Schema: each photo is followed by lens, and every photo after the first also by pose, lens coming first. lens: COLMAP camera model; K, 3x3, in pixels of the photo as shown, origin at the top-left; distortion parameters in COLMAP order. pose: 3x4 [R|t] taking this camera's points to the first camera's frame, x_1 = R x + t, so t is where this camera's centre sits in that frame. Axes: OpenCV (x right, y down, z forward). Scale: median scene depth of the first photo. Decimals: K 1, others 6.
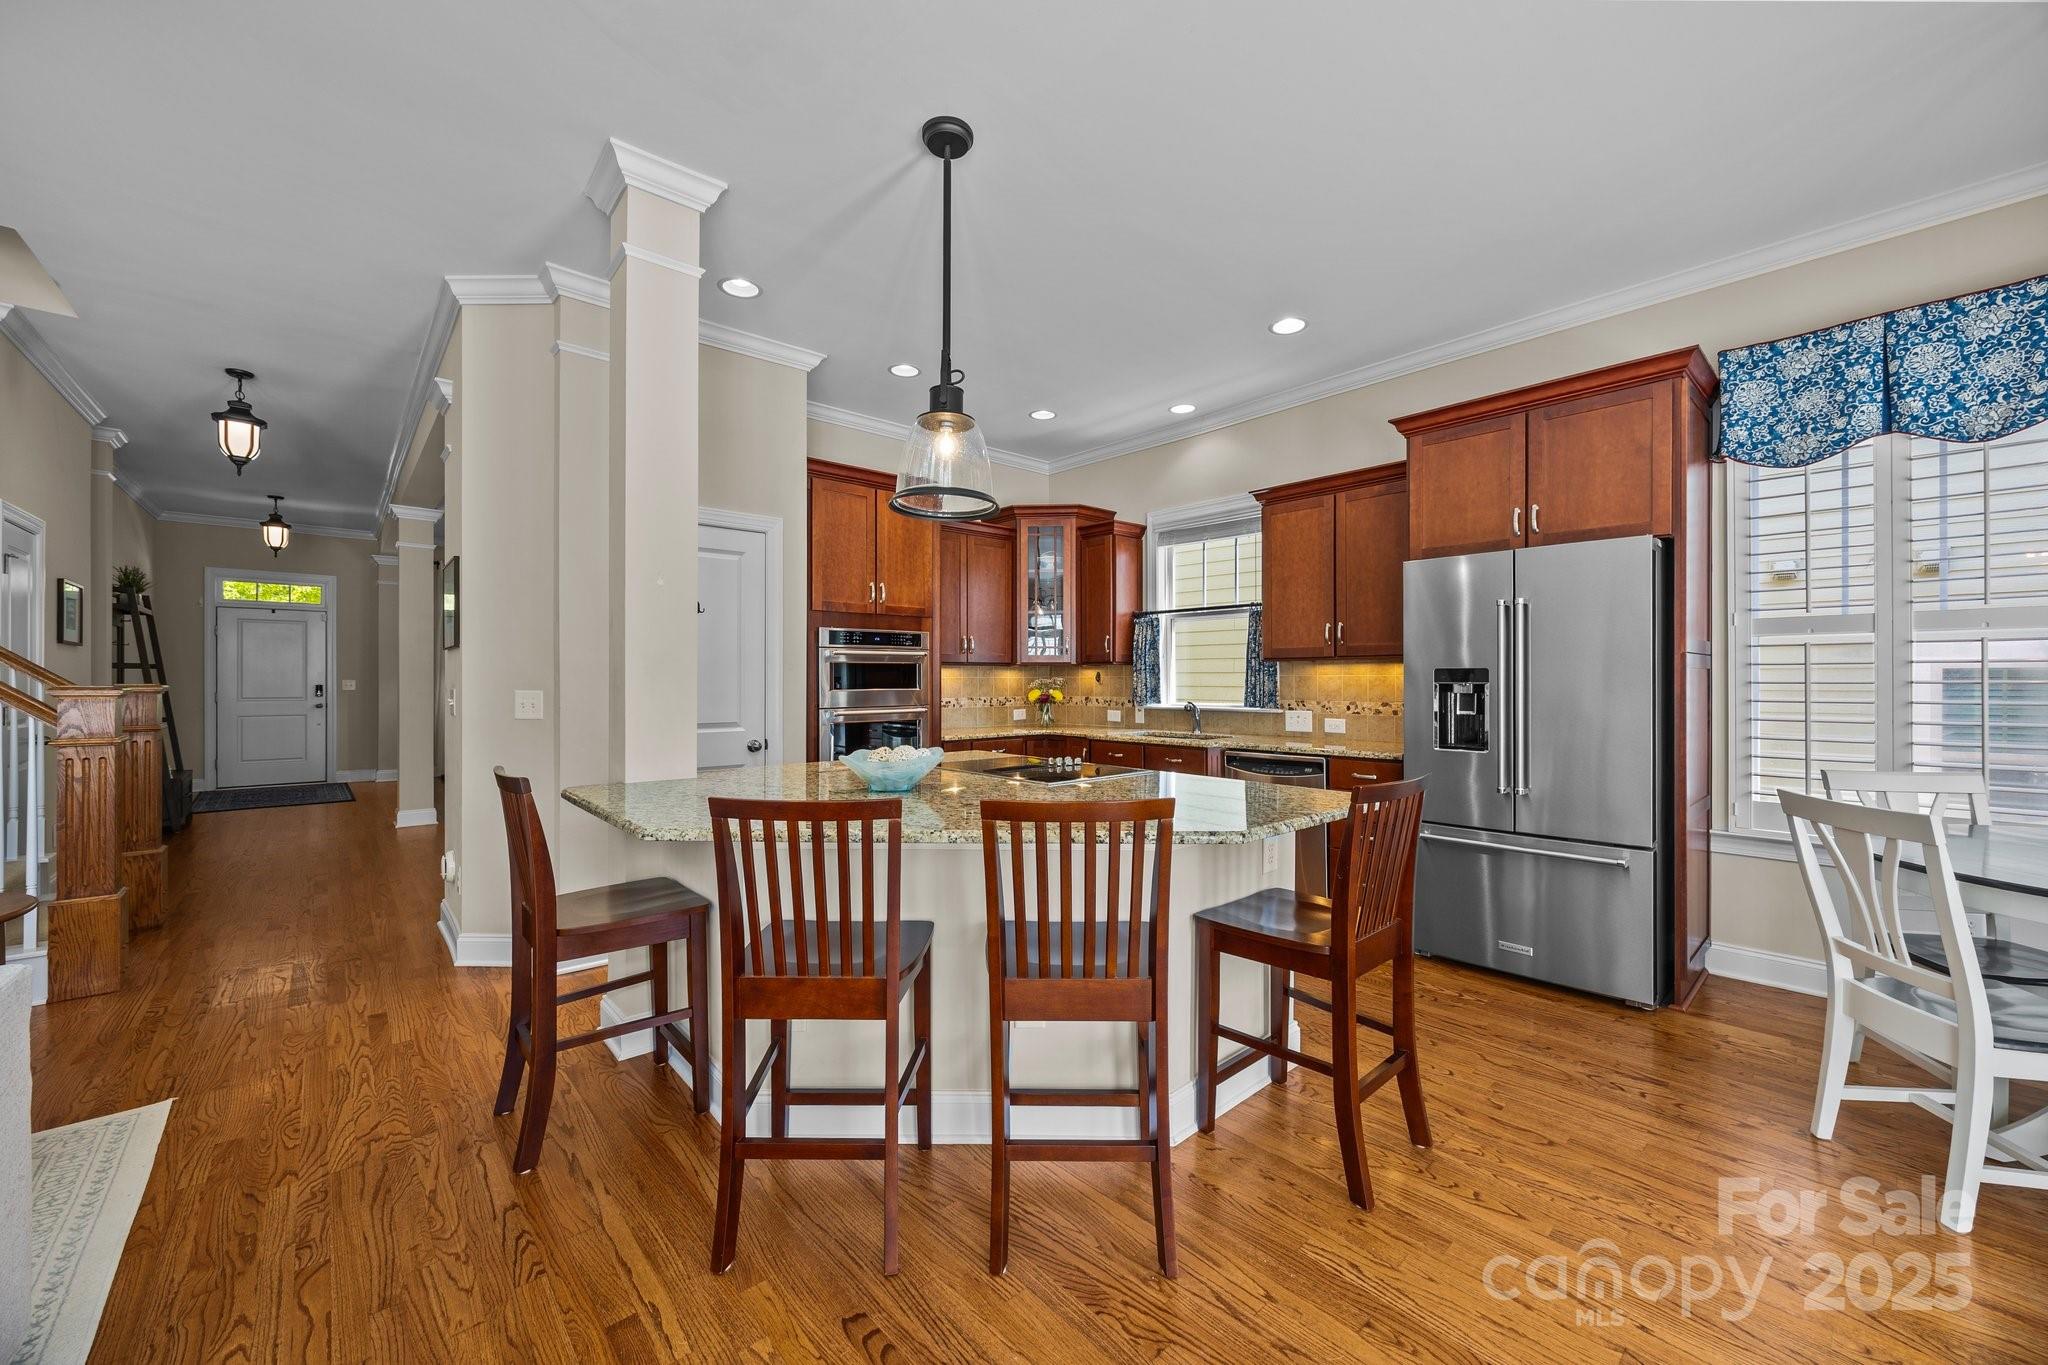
lens RADIAL K [[782.0, 0, 1025.5], [0, 782.0, 680.3], [0, 0, 1]] dist [-0.001774, 0.000228]
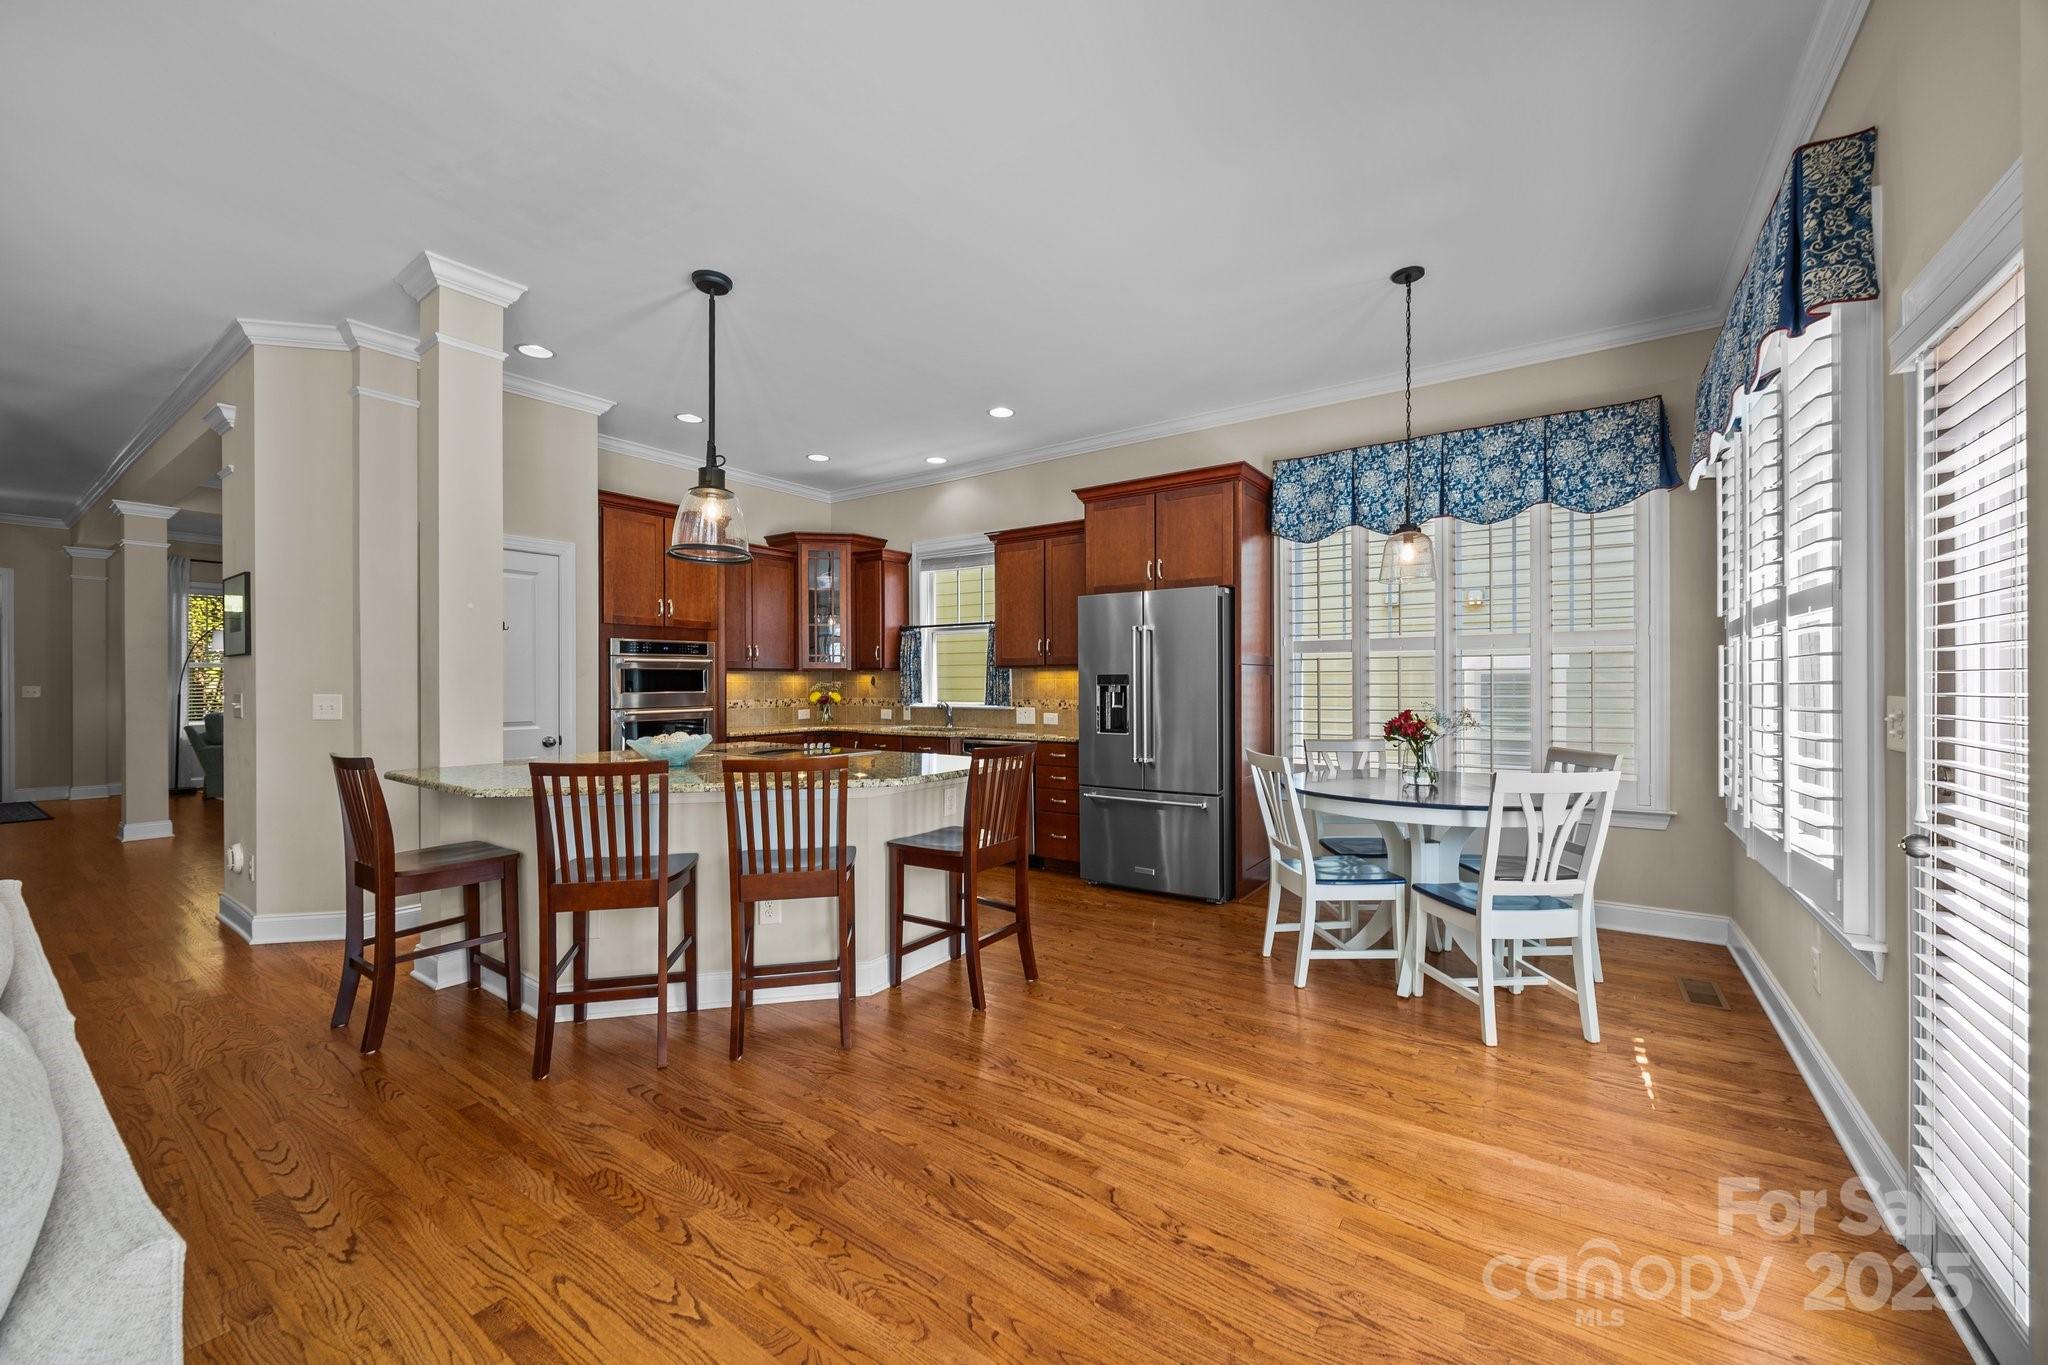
lens RADIAL K [[782.0, 0, 1024.5], [0, 782.0, 685.8], [0, 0, 1]] dist [-0.001774, 0.000228]
pose [[0.974184, -0.003334, 0.225730, 0.083944], [0.002789, 0.999992, 0.002730, 0.000420], [-0.225738, -0.002030, 0.974186, -0.309968]]
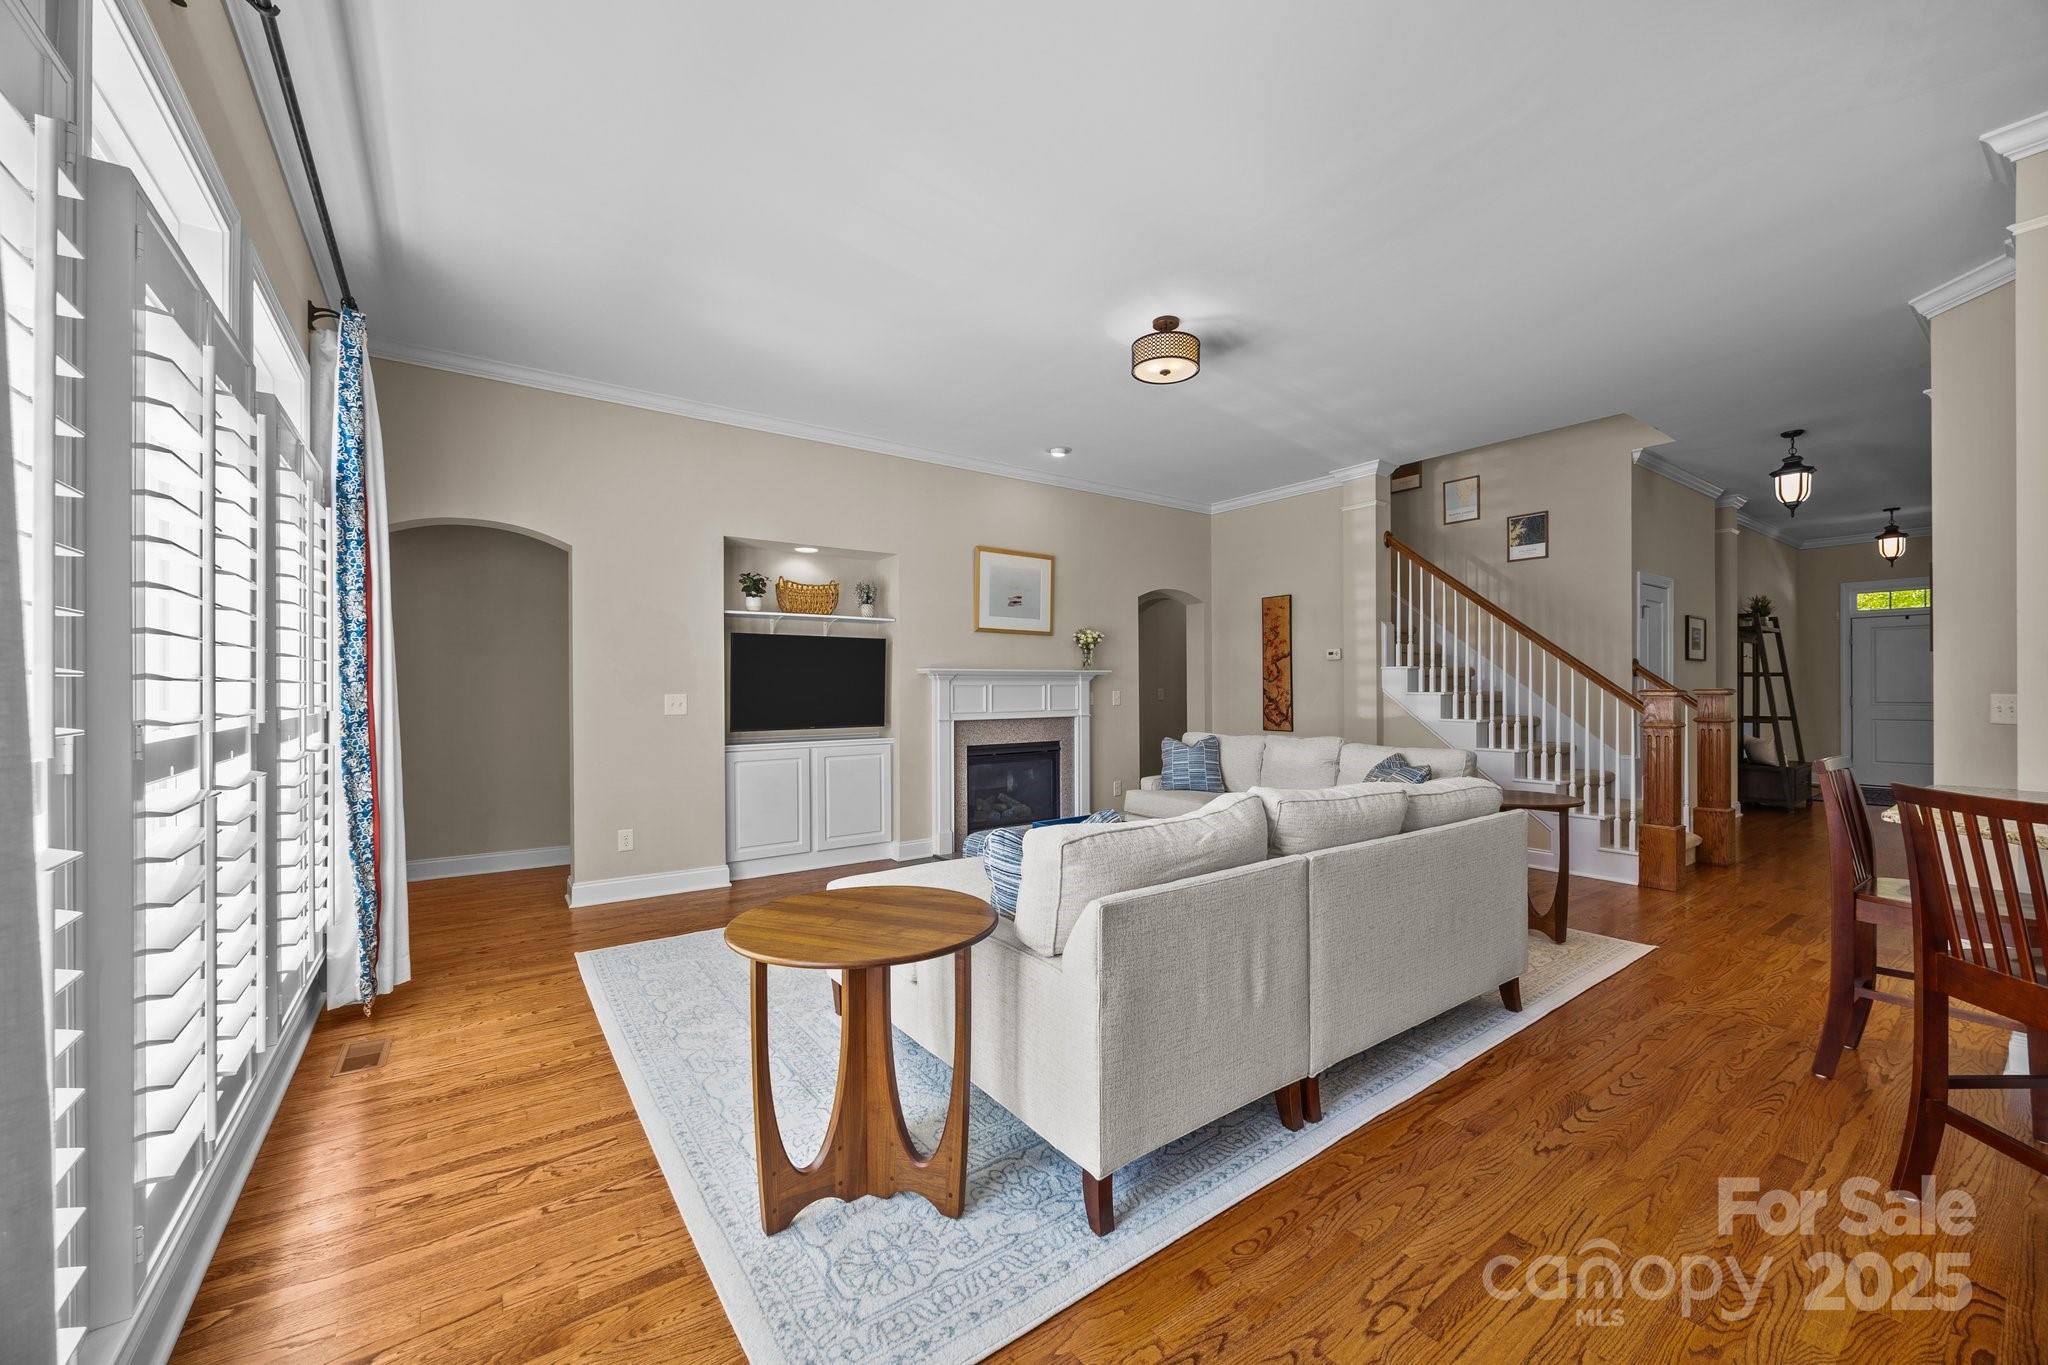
lens RADIAL K [[782.0, 0, 1030.1], [0, 782.0, 688.4], [0, 0, 1]] dist [-0.001774, 0.000228]
pose [[-0.103824, -0.001840, -0.994594, 0.409355], [0.004114, 0.999989, -0.002279, 0.002843], [0.994587, -0.004328, -0.103815, -0.071507]]
